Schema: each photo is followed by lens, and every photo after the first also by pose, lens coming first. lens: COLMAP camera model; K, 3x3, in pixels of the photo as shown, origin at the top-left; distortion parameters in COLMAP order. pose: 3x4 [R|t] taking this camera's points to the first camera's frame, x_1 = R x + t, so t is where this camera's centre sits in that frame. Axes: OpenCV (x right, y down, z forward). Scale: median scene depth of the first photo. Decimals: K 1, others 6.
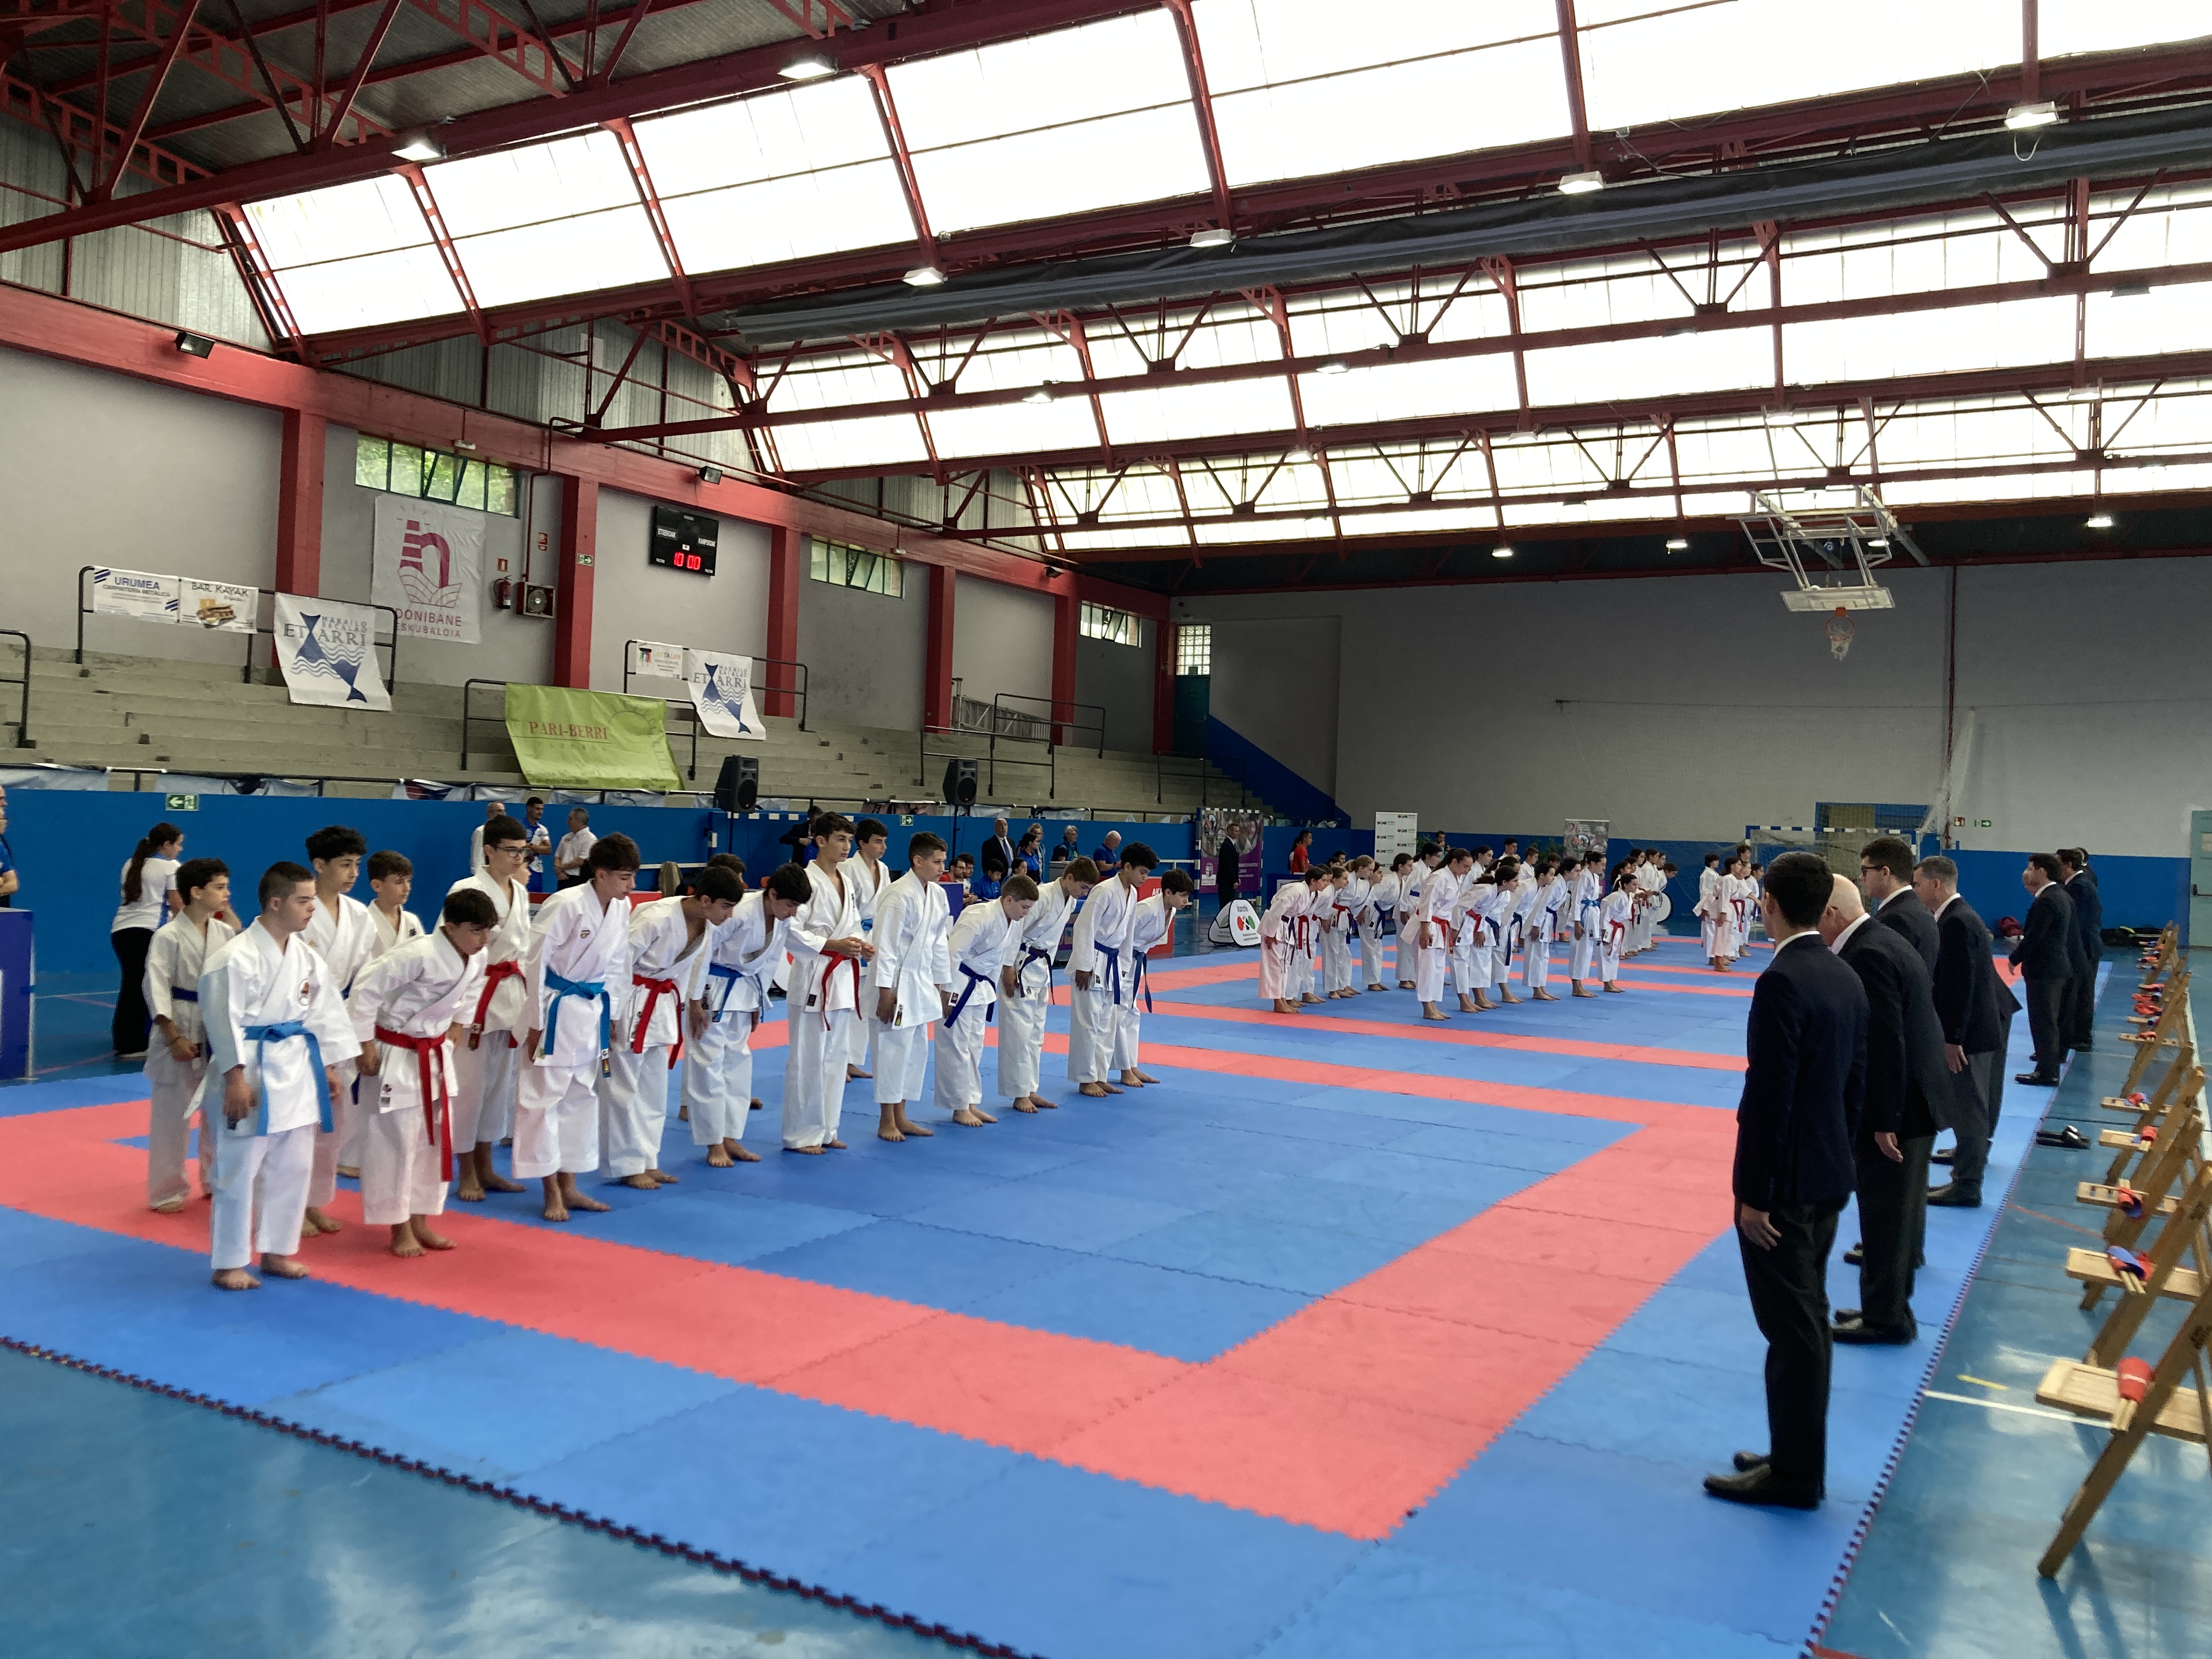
lens RADIAL K [[1813.1, 0, 1100.8], [0, 1813.1, 837.0], [0, 0, 1]] dist [-0.049295, 0.086144]
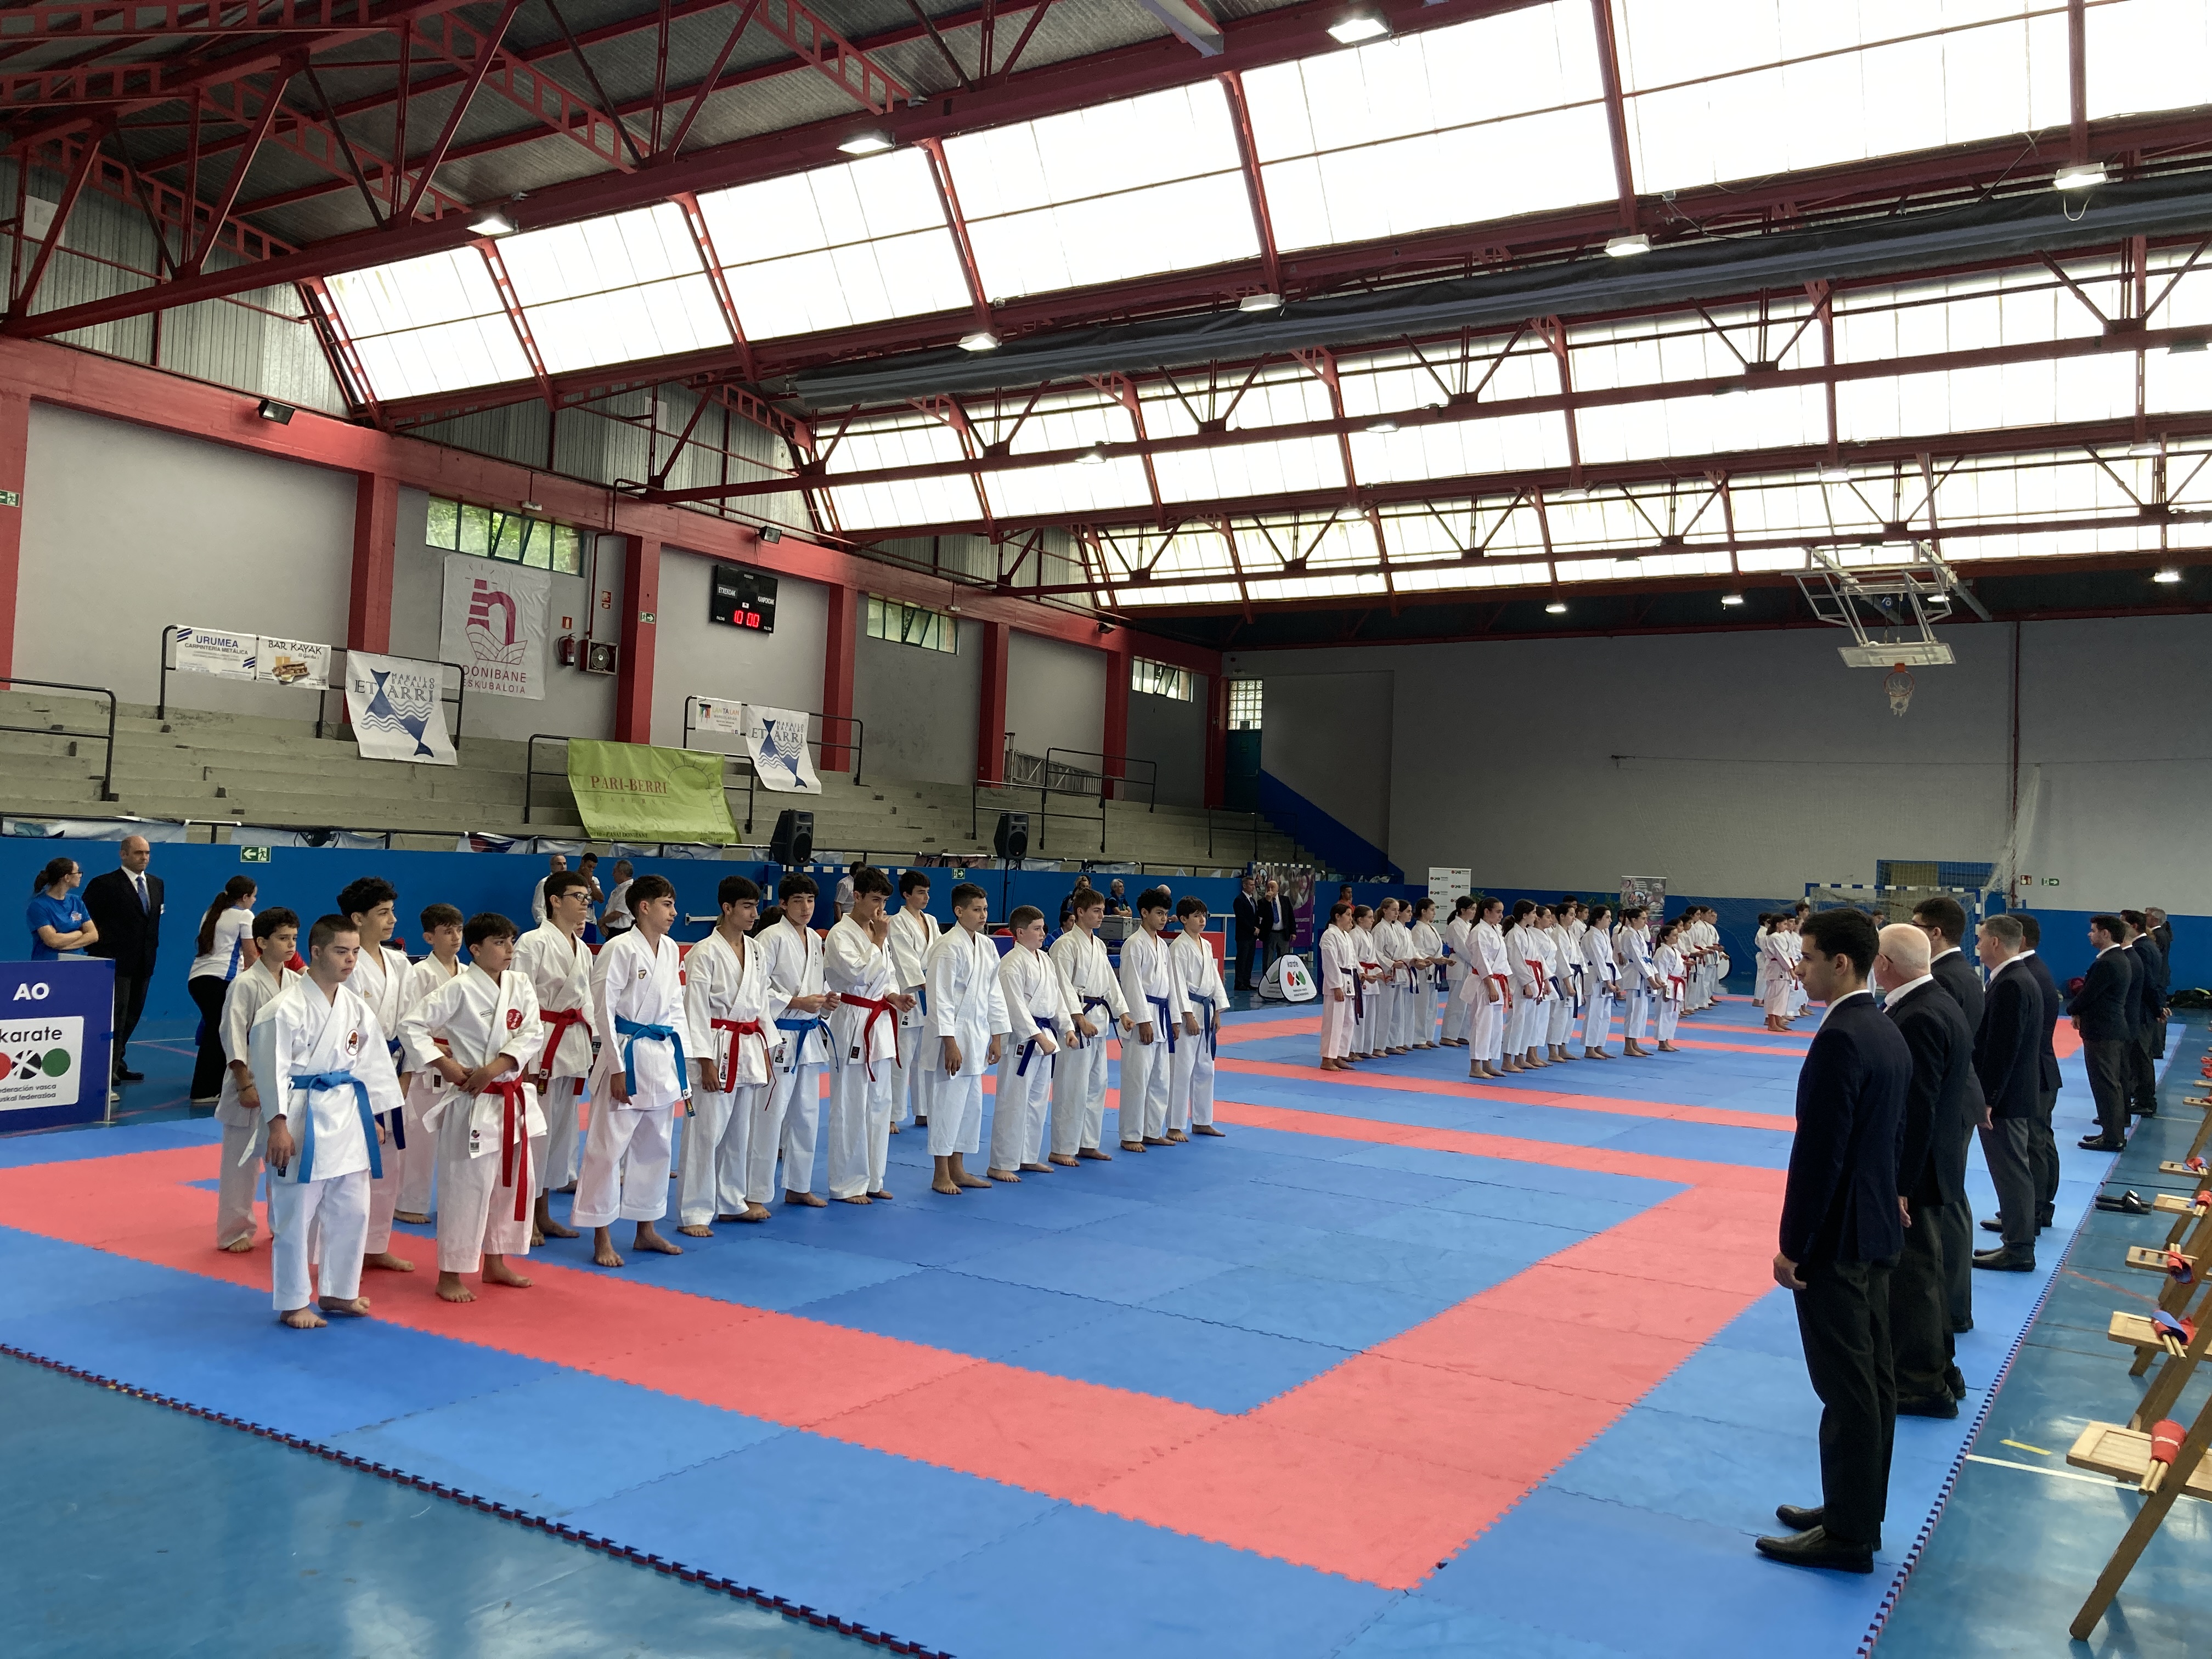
lens RADIAL K [[1813.1, 0, 1083.5], [0, 1813.1, 834.2], [0, 0, 1]] dist [-0.049295, 0.086144]
pose [[0.999207, 0.003372, -0.039686, 0.002458], [-0.004610, 0.999504, -0.031153, -0.000621], [0.039561, 0.031311, 0.998726, -0.007472]]
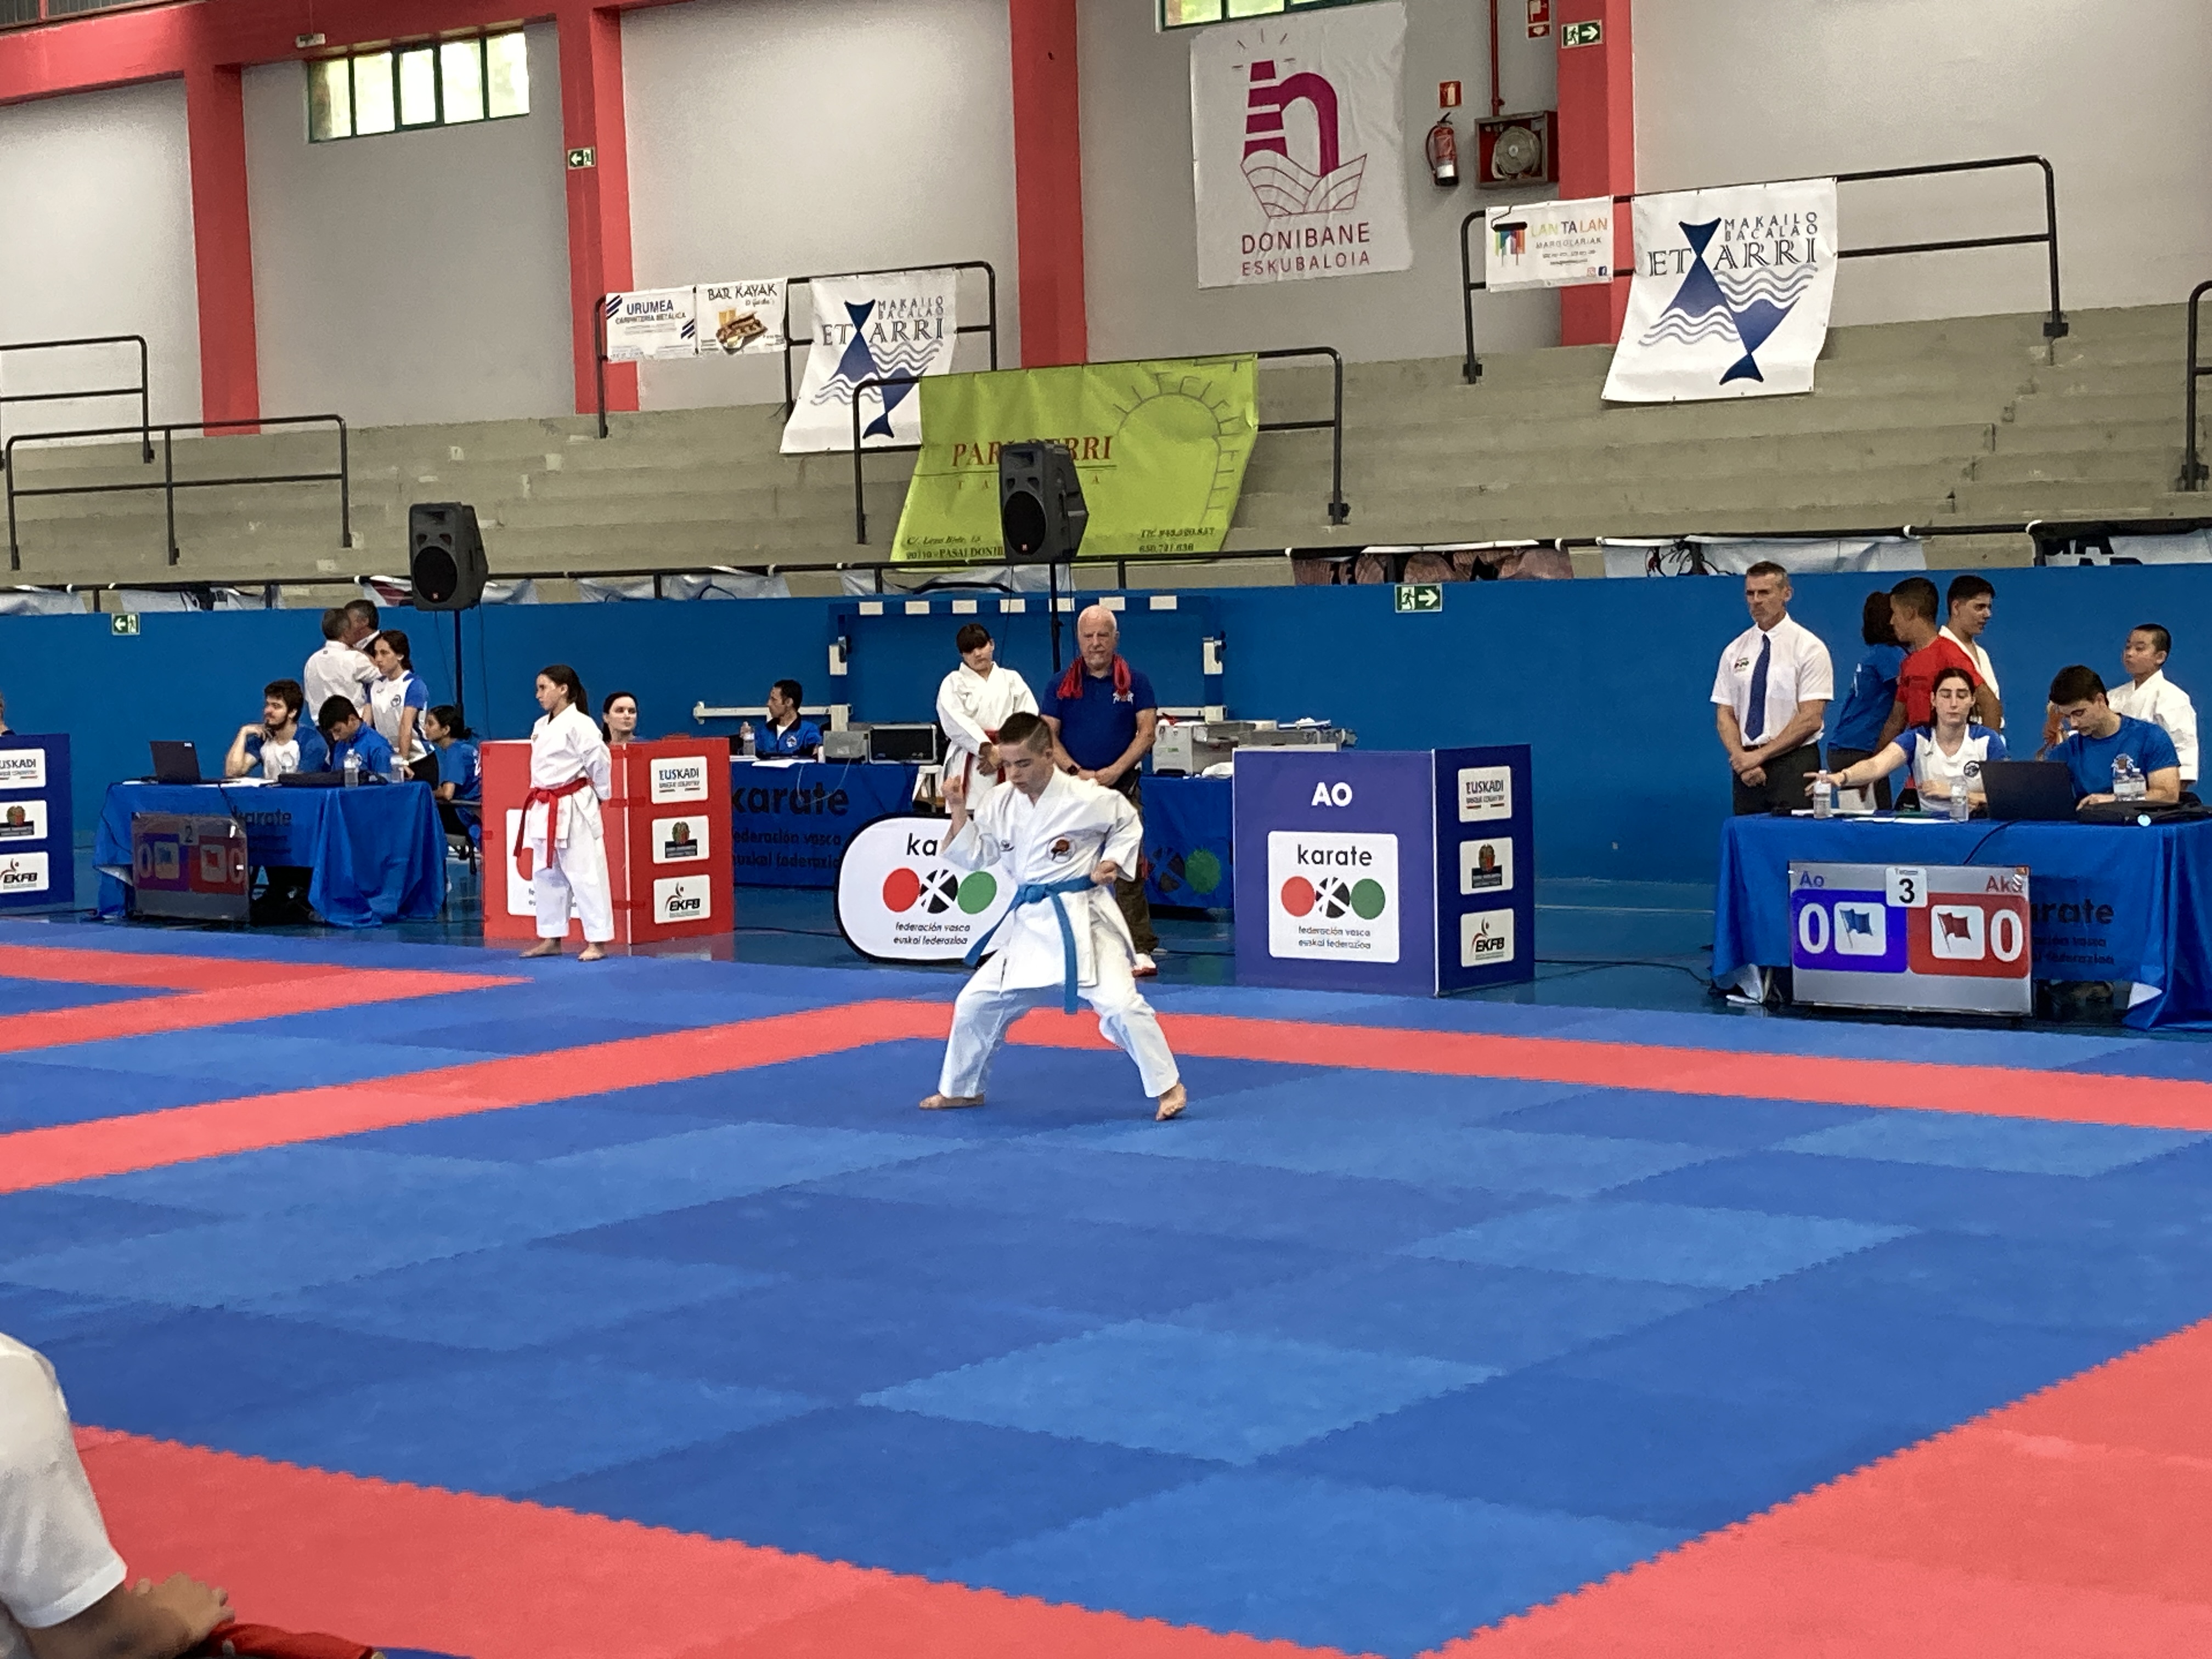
lens RADIAL K [[3781.1, 0, 1106.6], [0, 3781.1, 828.5], [0, 0, 1]] dist [0.208568, 0.000000]
pose [[-0.129098, 0.031063, -0.991145, 0.892335], [0.009174, 0.999504, 0.030130, 0.019198], [0.991589, -0.005203, -0.129319, 1.316823]]
